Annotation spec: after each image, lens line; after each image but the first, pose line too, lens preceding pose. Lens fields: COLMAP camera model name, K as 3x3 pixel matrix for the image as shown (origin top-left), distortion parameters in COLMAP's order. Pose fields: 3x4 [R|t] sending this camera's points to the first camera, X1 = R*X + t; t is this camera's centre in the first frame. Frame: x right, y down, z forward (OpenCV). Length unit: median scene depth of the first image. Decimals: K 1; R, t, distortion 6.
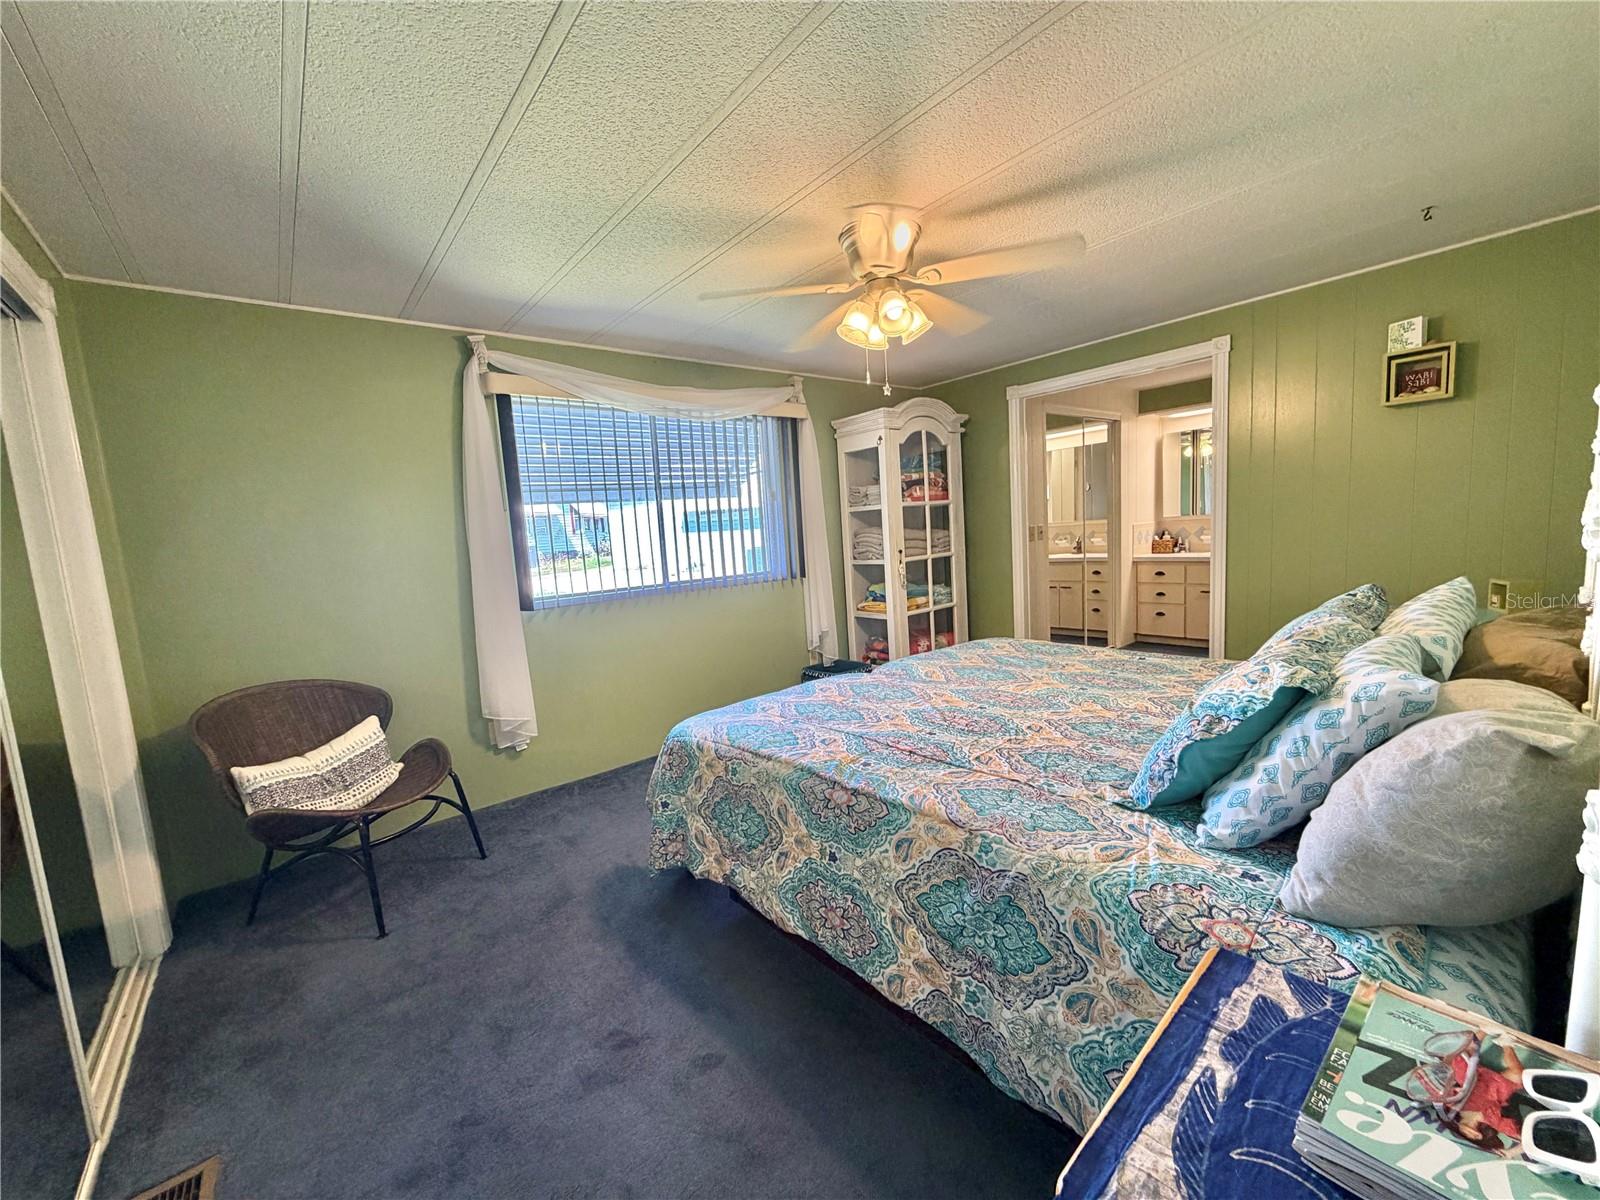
lens RADIAL K [[637.9, 0, 802.0], [0, 637.9, 597.3], [0, 0, 1]] dist [-0.000237, 0.000241]
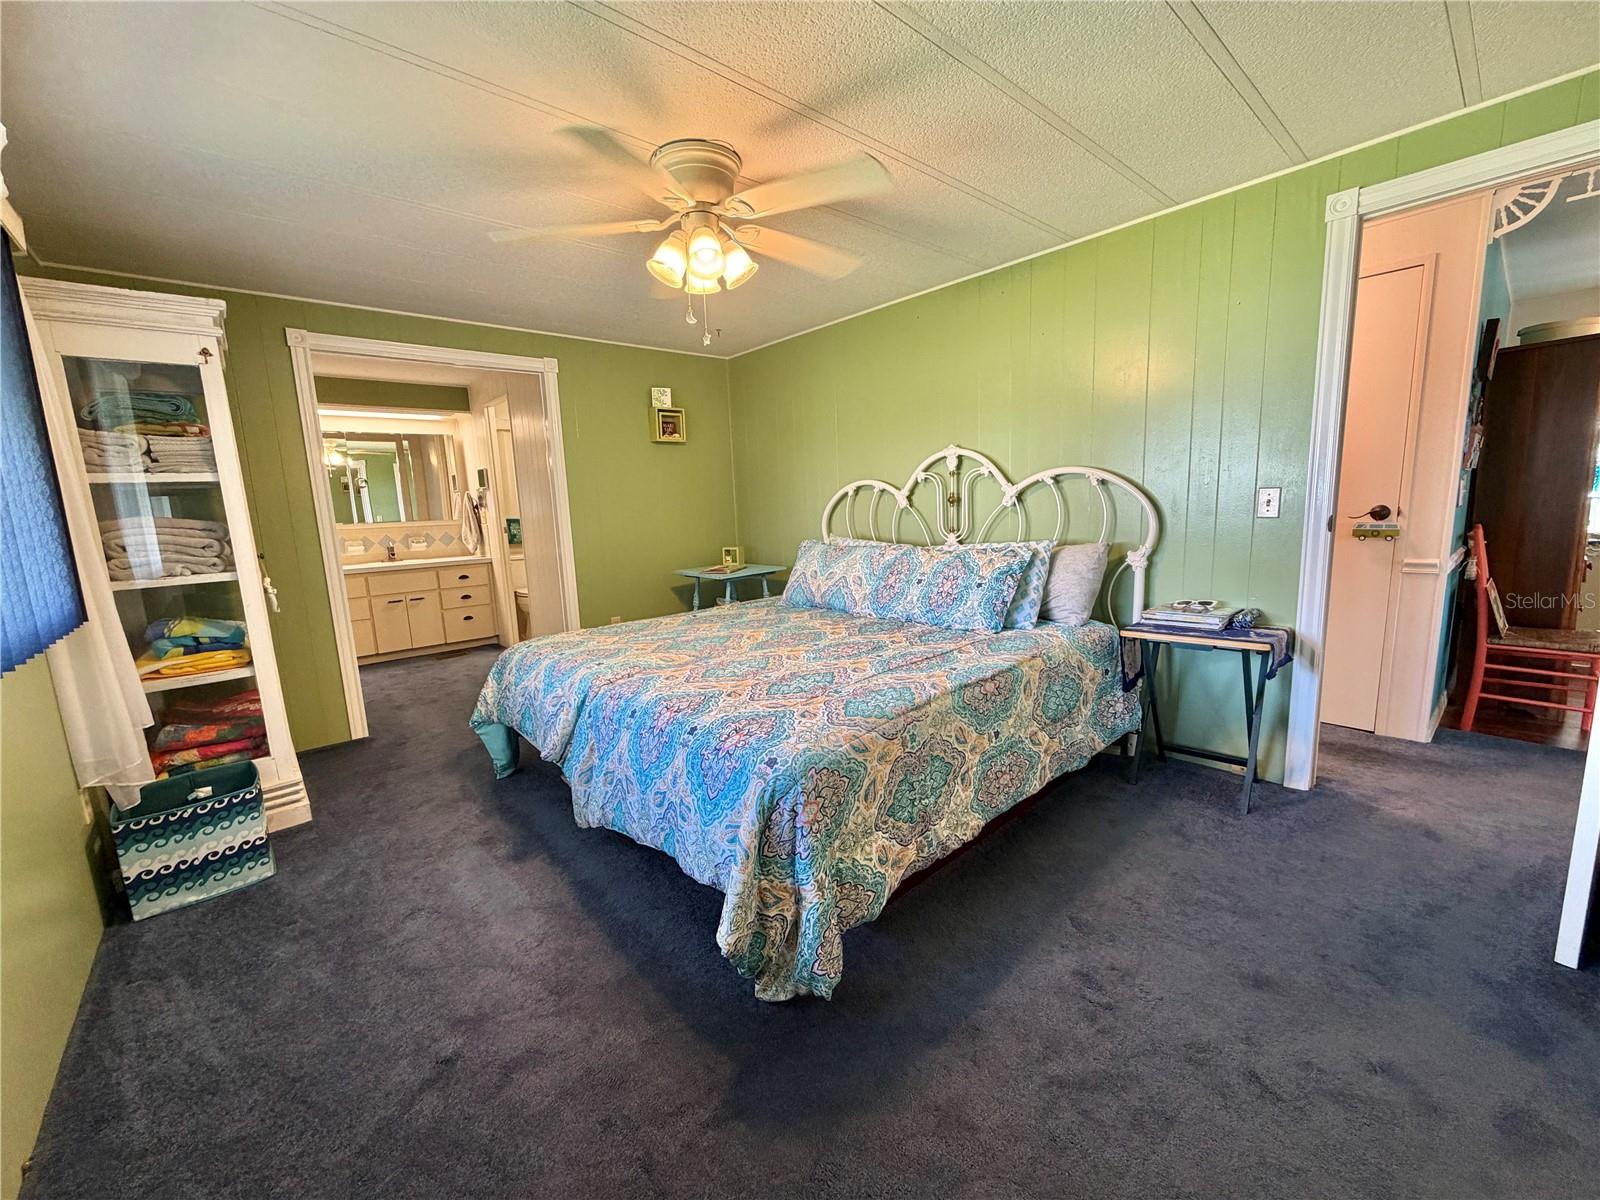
lens RADIAL K [[637.9, 0, 796.7], [0, 637.9, 611.9], [0, 0, 1]] dist [-0.000237, 0.000241]
pose [[-0.026829, -0.104217, 0.994193, -0.675383], [0.154595, 0.982153, 0.107127, -0.015349], [-0.987614, 0.156571, -0.010239, 0.791354]]
